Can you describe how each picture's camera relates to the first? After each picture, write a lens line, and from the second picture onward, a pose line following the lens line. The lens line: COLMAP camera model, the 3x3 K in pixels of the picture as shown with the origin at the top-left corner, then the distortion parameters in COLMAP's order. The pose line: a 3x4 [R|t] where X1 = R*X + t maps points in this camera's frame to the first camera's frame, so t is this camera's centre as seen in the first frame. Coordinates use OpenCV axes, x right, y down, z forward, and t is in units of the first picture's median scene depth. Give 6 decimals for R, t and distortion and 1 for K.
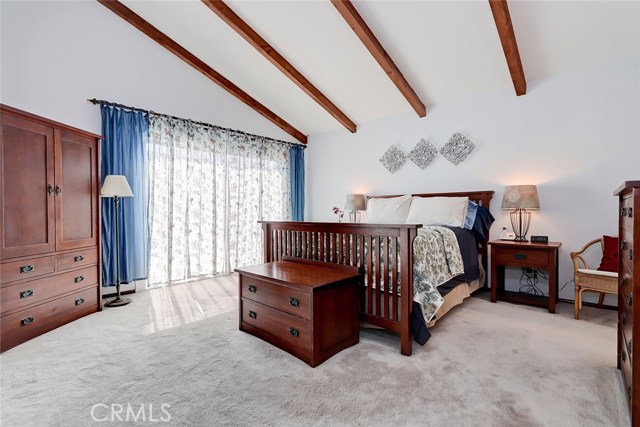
lens RADIAL K [[297.1, 0, 317.3], [0, 297.1, 213.0], [0, 0, 1]] dist [-0.003058, 0.000789]
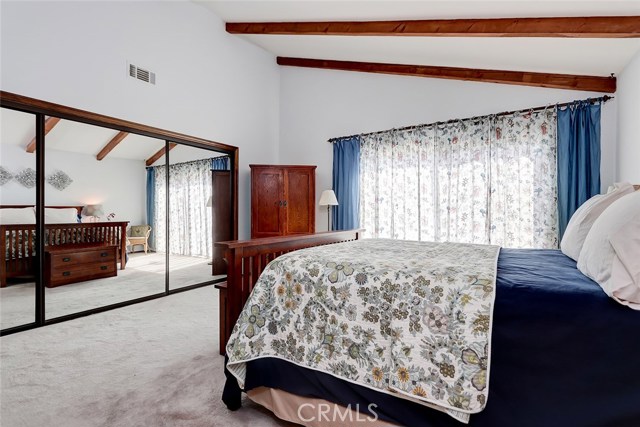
lens RADIAL K [[297.1, 0, 317.0], [0, 297.1, 211.6], [0, 0, 1]] dist [-0.003058, 0.000789]
pose [[0.162743, 0.011311, -0.986604, 0.539280], [-0.006186, 0.999926, 0.010444, -0.029954], [0.986649, 0.004403, 0.162801, 0.536324]]
